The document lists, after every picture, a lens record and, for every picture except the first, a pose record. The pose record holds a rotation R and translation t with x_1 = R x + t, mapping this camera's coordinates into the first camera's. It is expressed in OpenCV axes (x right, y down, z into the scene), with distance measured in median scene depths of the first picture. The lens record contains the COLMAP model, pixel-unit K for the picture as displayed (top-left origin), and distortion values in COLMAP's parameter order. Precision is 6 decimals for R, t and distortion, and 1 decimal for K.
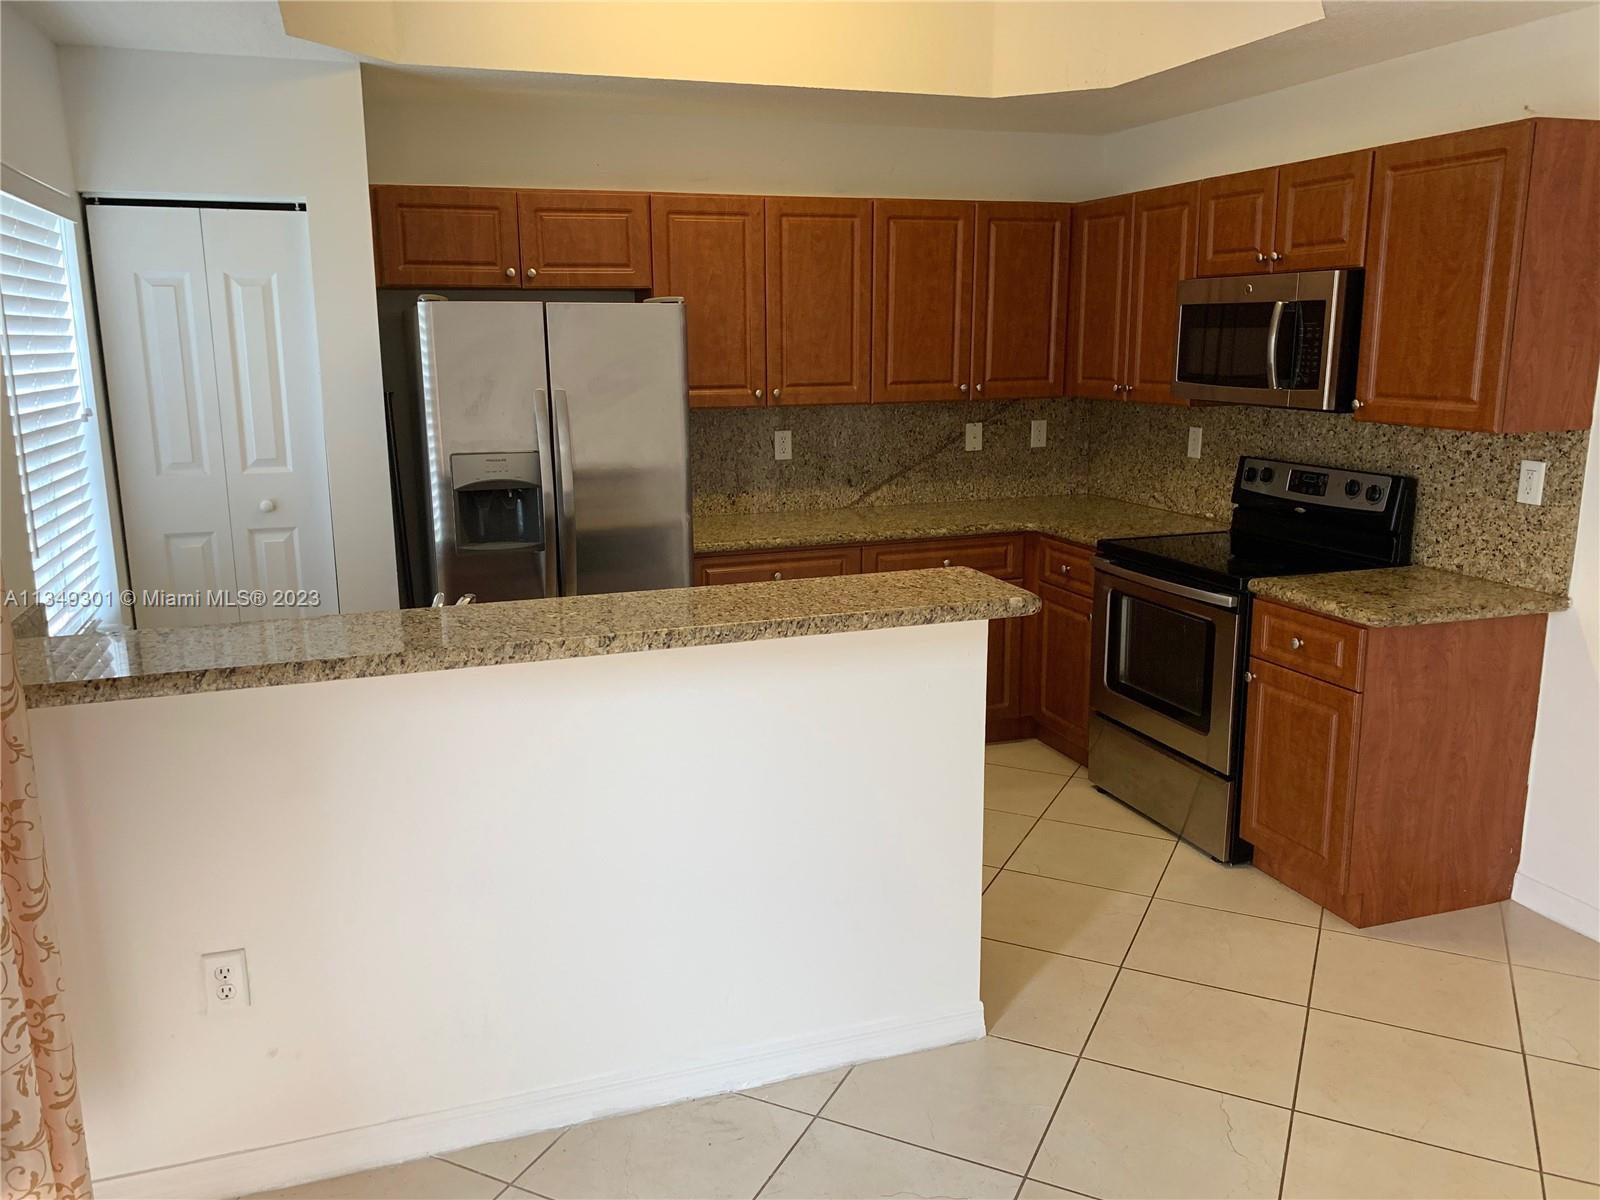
lens RADIAL K [[1225.8, 0, 801.1], [0, 1225.8, 597.1], [0, 0, 1]] dist [0.007887, 0.000809]
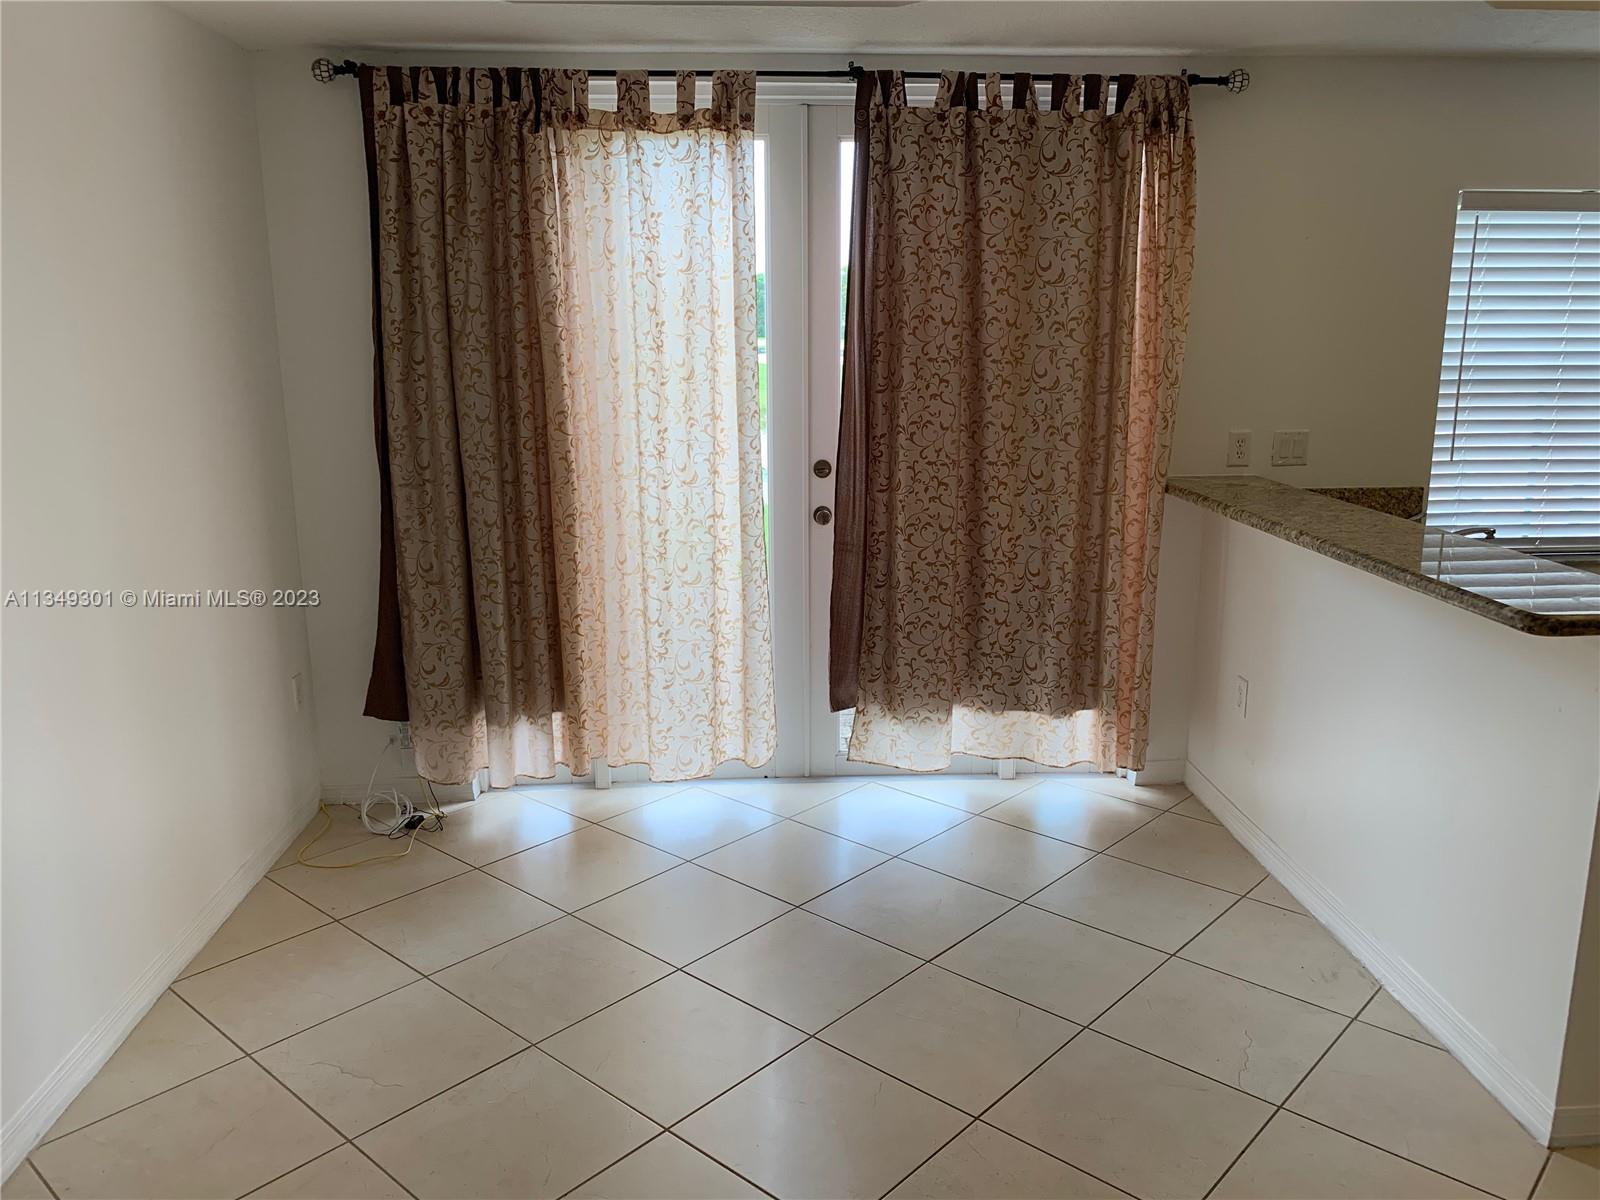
lens RADIAL K [[1225.8, 0, 801.0], [0, 1225.8, 600.5], [0, 0, 1]] dist [0.007887, 0.000809]
pose [[-0.277646, 0.220621, -0.935007, 1.145696], [-0.195716, 0.939872, 0.279886, -0.171473], [0.940536, 0.260705, -0.217773, 0.643160]]
